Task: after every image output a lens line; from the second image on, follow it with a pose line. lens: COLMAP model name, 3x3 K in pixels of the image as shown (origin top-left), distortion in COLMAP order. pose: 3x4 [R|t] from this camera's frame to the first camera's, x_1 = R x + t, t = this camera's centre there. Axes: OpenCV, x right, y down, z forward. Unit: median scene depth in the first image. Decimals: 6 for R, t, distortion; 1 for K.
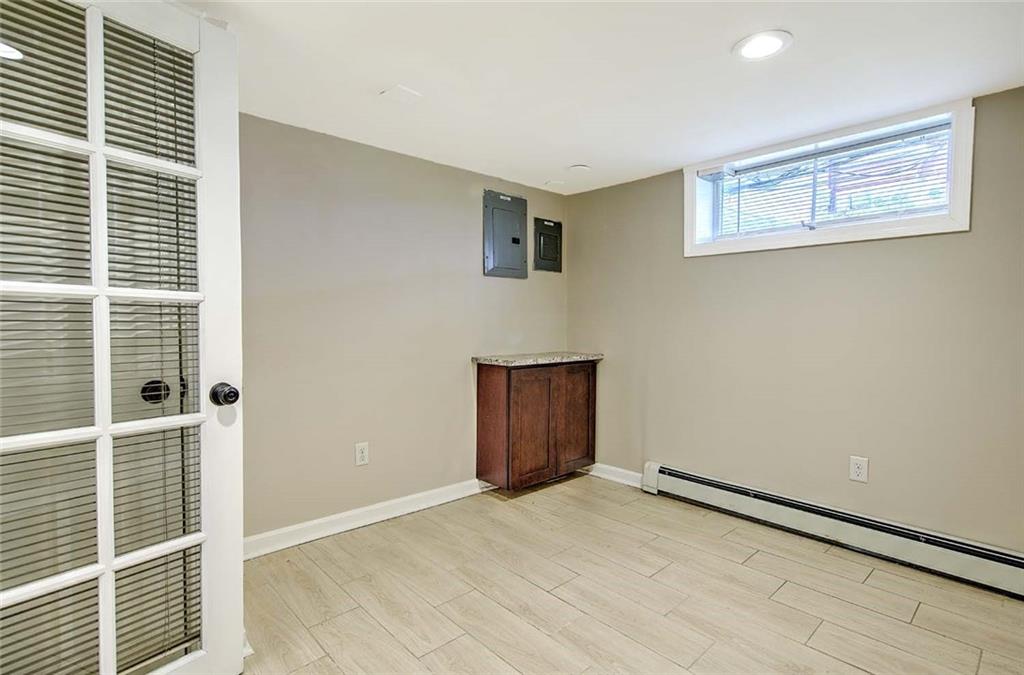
lens RADIAL K [[495.0, 0, 512.0], [0, 495.0, 337.5], [0, 0, 1]] dist [-0.000604, -0.000202]
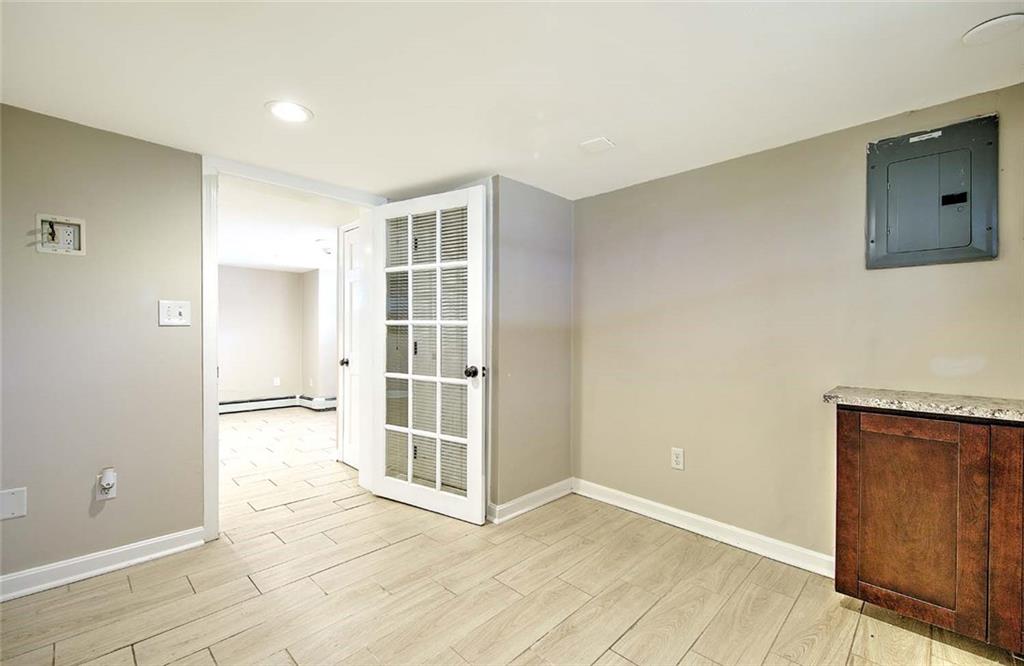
lens RADIAL K [[433.6, 0, 512.0], [0, 433.6, 333.0], [0, 0, 1]] dist [-0.000545, -0.000087]
pose [[0.052722, 0.001765, -0.998608, 0.561216], [-0.036128, 0.999347, -0.000141, -0.021805], [0.997956, 0.036085, 0.052751, 0.527260]]
